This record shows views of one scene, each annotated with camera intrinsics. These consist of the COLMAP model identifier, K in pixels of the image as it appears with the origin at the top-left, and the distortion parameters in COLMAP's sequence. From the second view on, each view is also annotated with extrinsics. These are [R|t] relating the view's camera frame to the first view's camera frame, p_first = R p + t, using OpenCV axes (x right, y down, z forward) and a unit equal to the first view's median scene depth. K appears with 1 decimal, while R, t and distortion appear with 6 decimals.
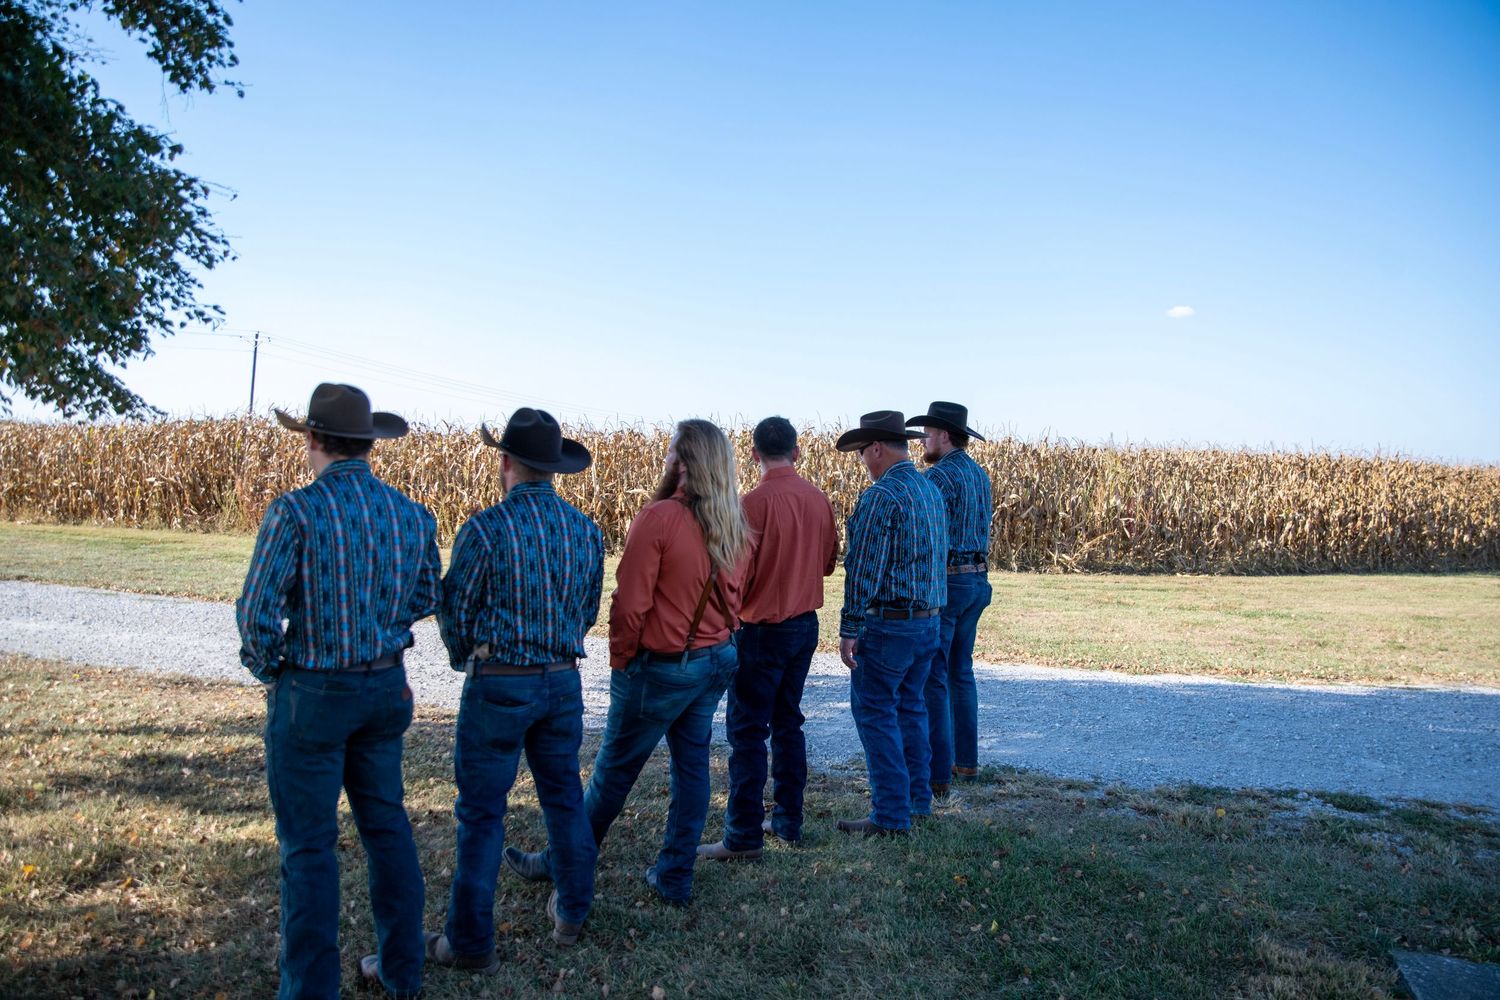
lens RADIAL K [[1008.8, 0, 731.1], [0, 1008.8, 497.4], [0, 0, 1]] dist [-0.112795, 0.080318]
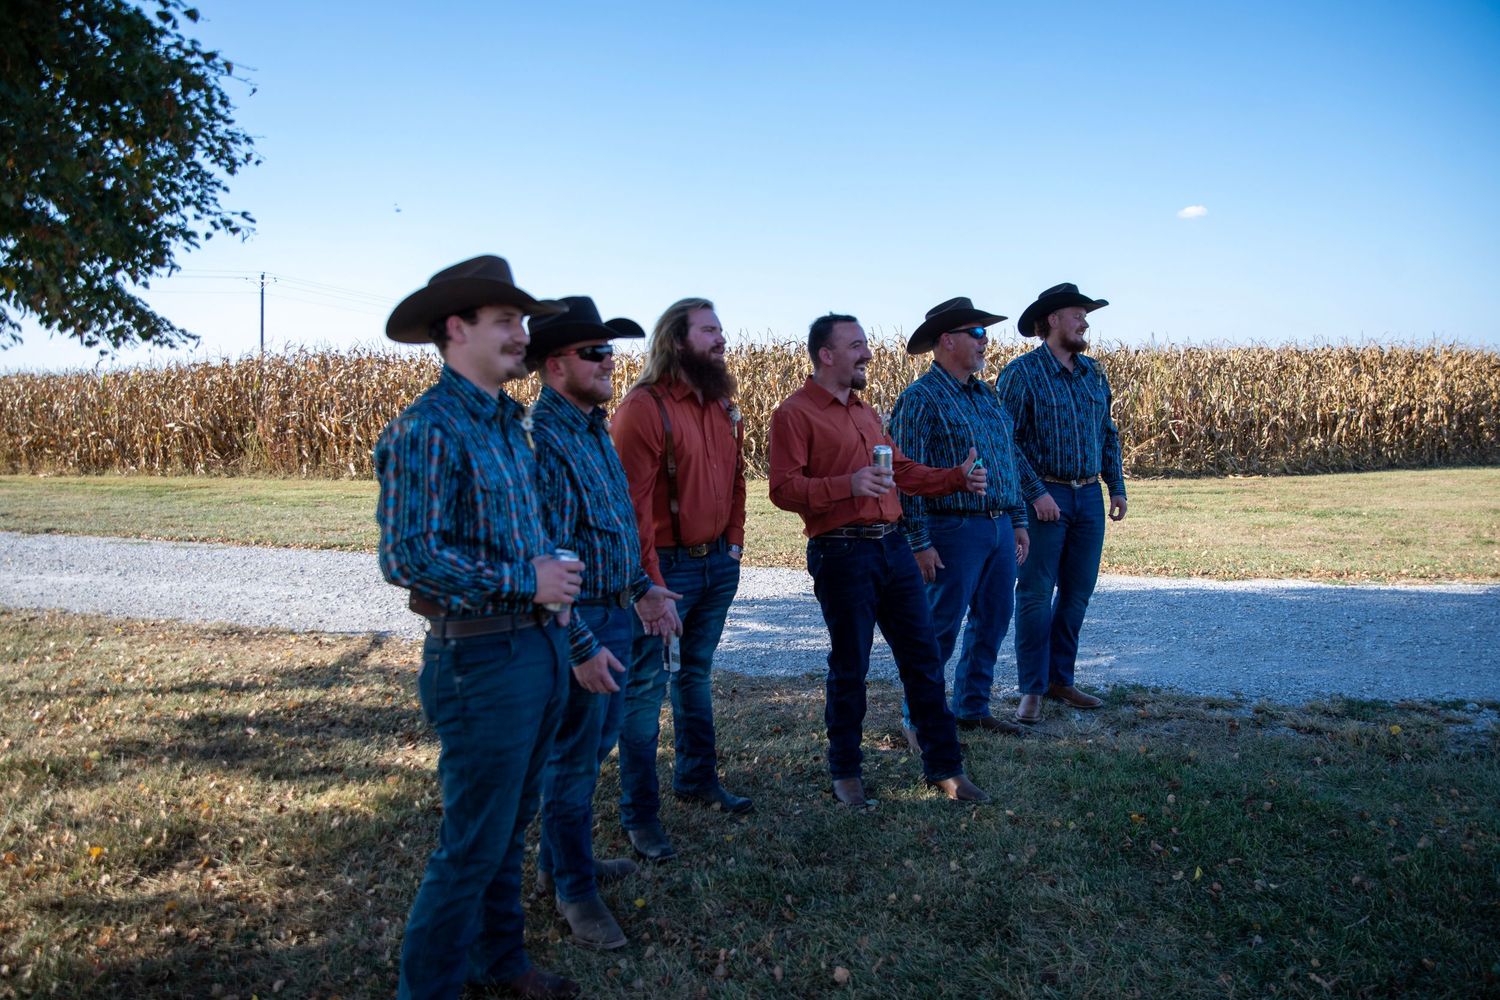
lens RADIAL K [[1008.8, 0, 731.1], [0, 1008.8, 497.4], [0, 0, 1]] dist [-0.112795, 0.080318]
pose [[0.998968, -0.042299, -0.016525, -0.078513], [0.043445, 0.996116, 0.076588, 0.011430], [0.013221, -0.077227, 0.996926, 0.099846]]
